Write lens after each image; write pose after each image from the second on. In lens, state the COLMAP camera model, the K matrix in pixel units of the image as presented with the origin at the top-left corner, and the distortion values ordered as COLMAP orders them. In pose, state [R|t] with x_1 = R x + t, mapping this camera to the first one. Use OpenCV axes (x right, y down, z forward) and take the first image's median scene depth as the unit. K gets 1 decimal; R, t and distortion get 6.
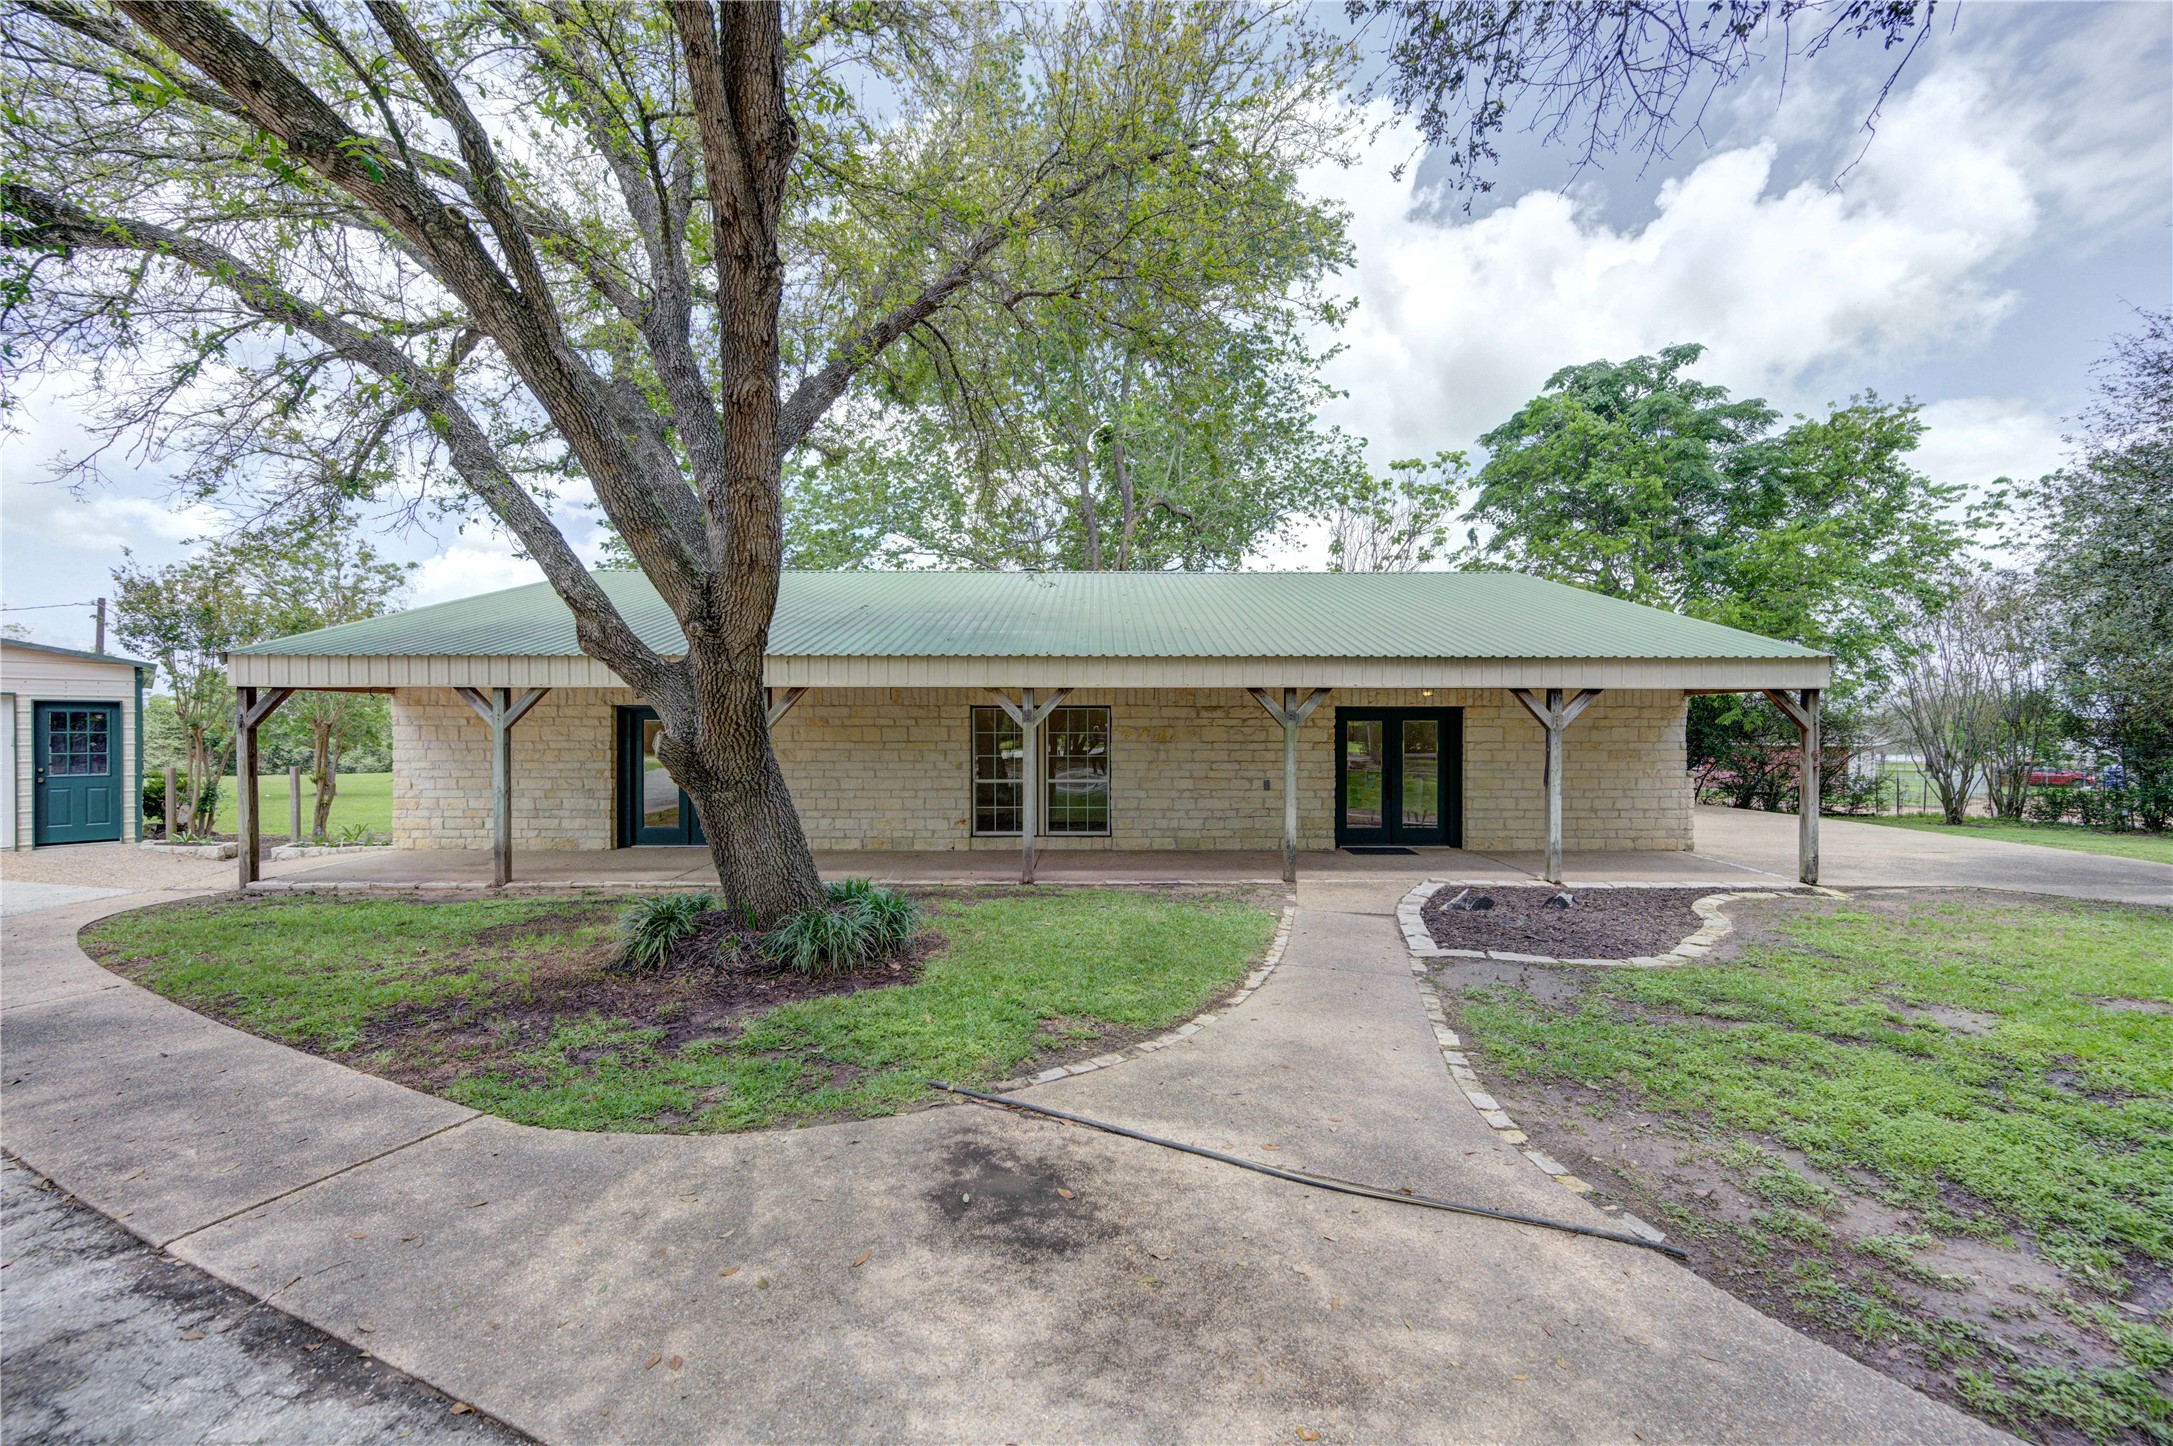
lens RADIAL K [[842.7, 0, 1094.7], [0, 842.7, 723.4], [0, 0, 1]] dist [0.003347, -0.000732]
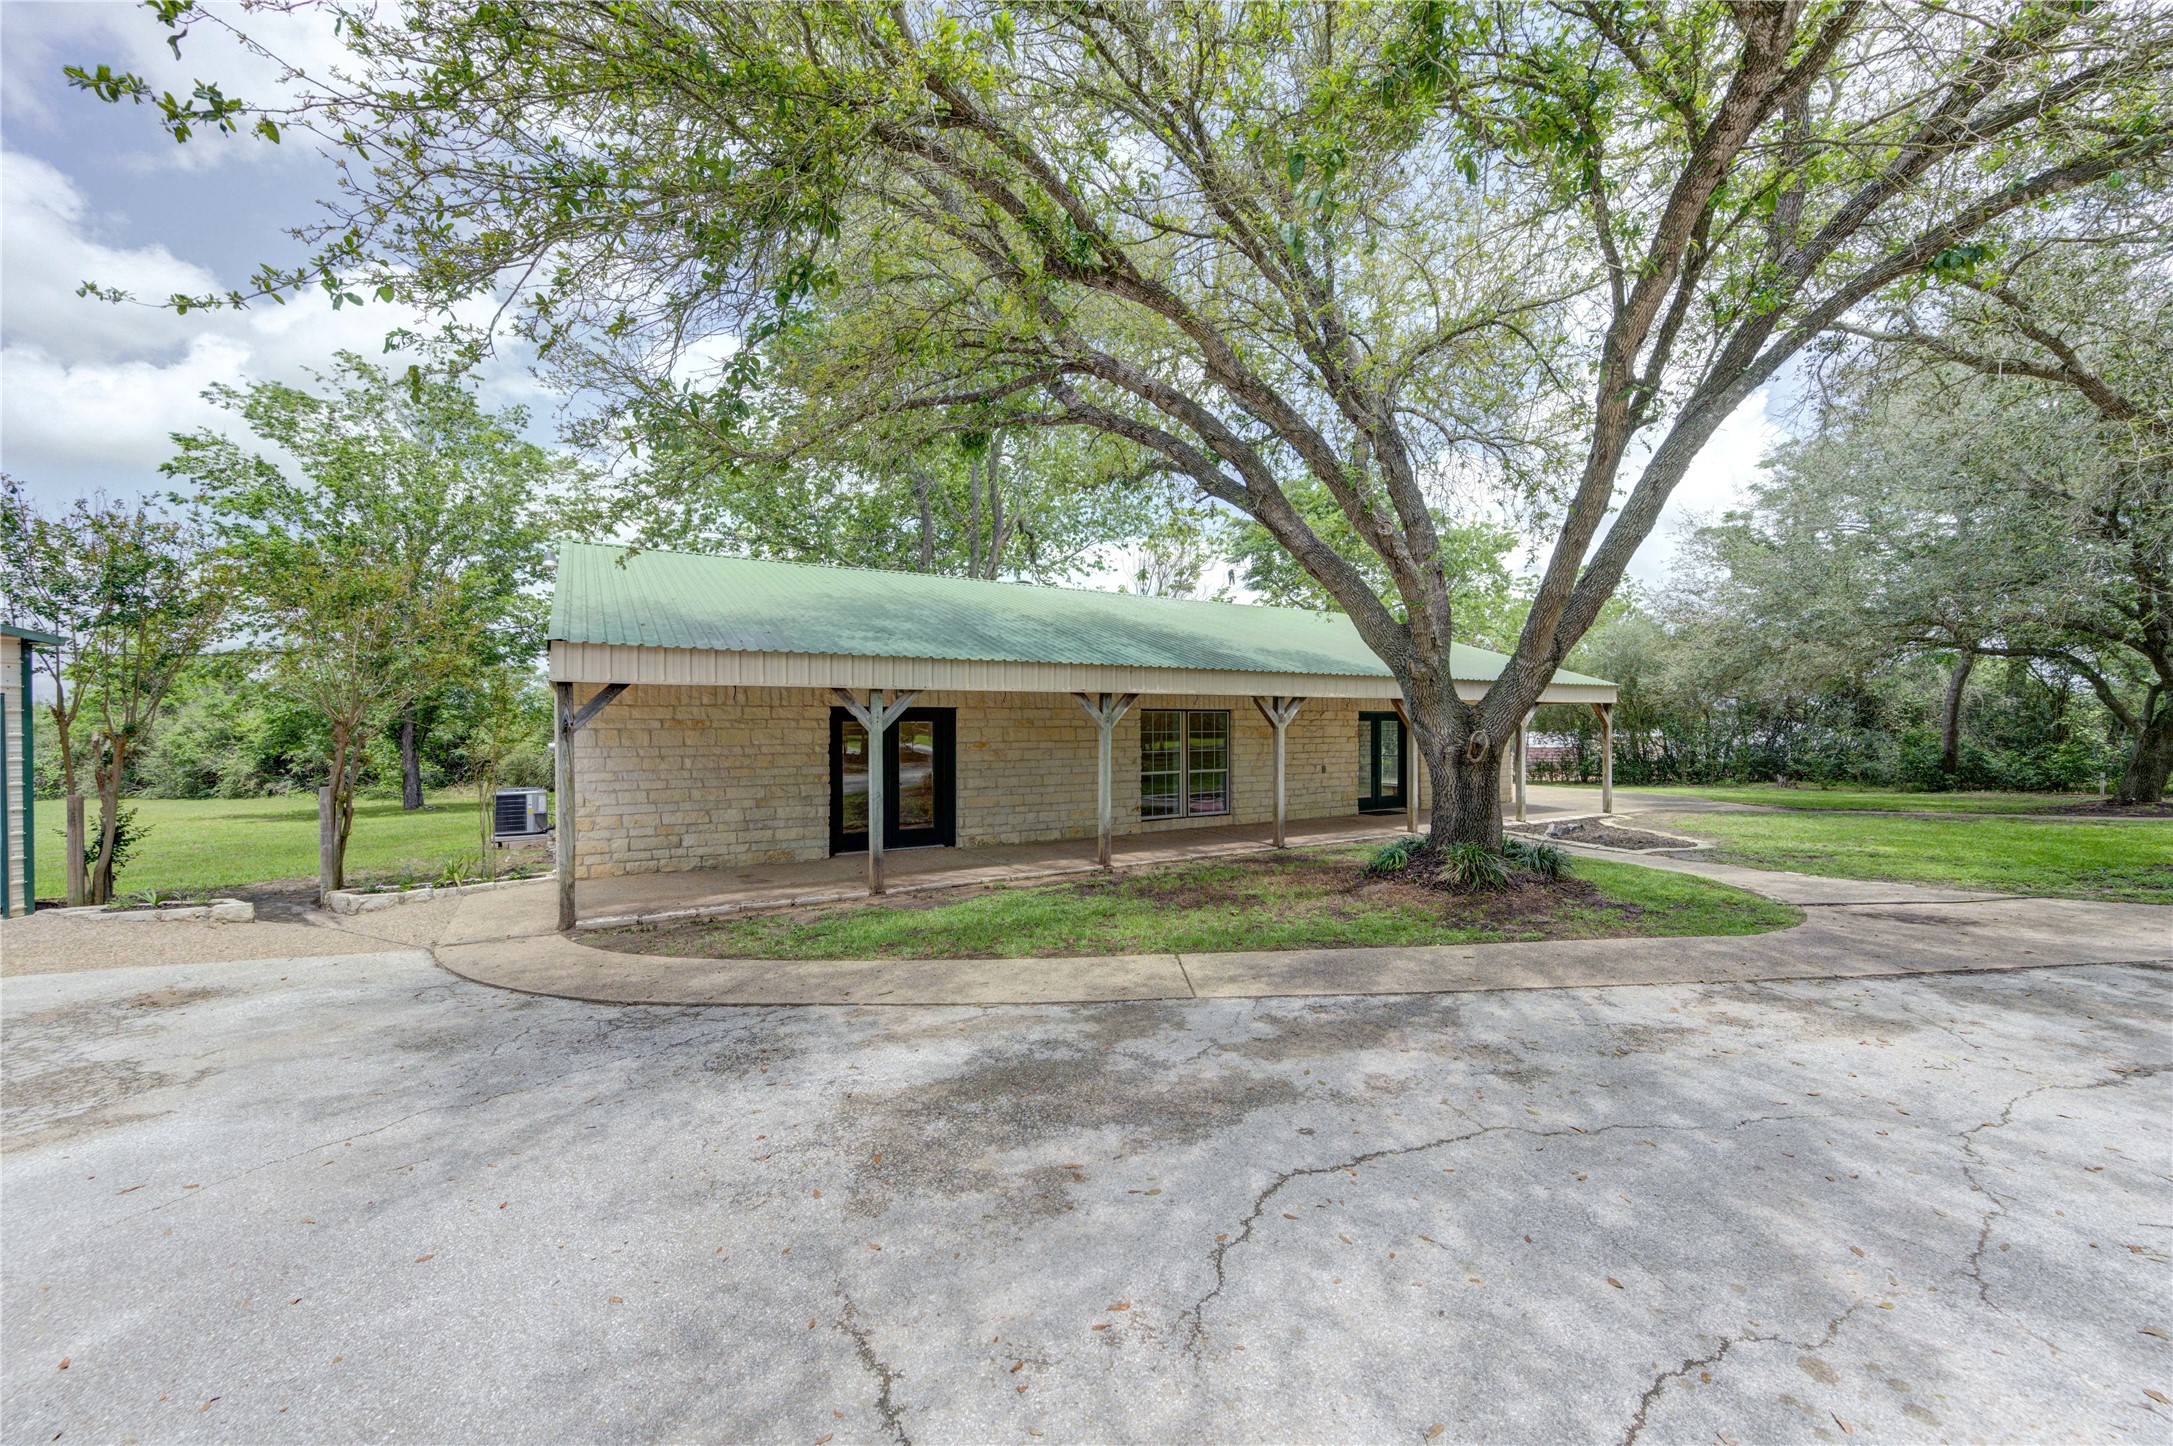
lens RADIAL K [[842.7, 0, 1092.2], [0, 842.7, 730.9], [0, 0, 1]] dist [0.003347, -0.000732]
pose [[0.855662, -0.007382, 0.517482, -0.721970], [0.003155, 0.999954, 0.009047, -0.001396], [-0.517525, -0.006108, 0.855646, 0.034959]]
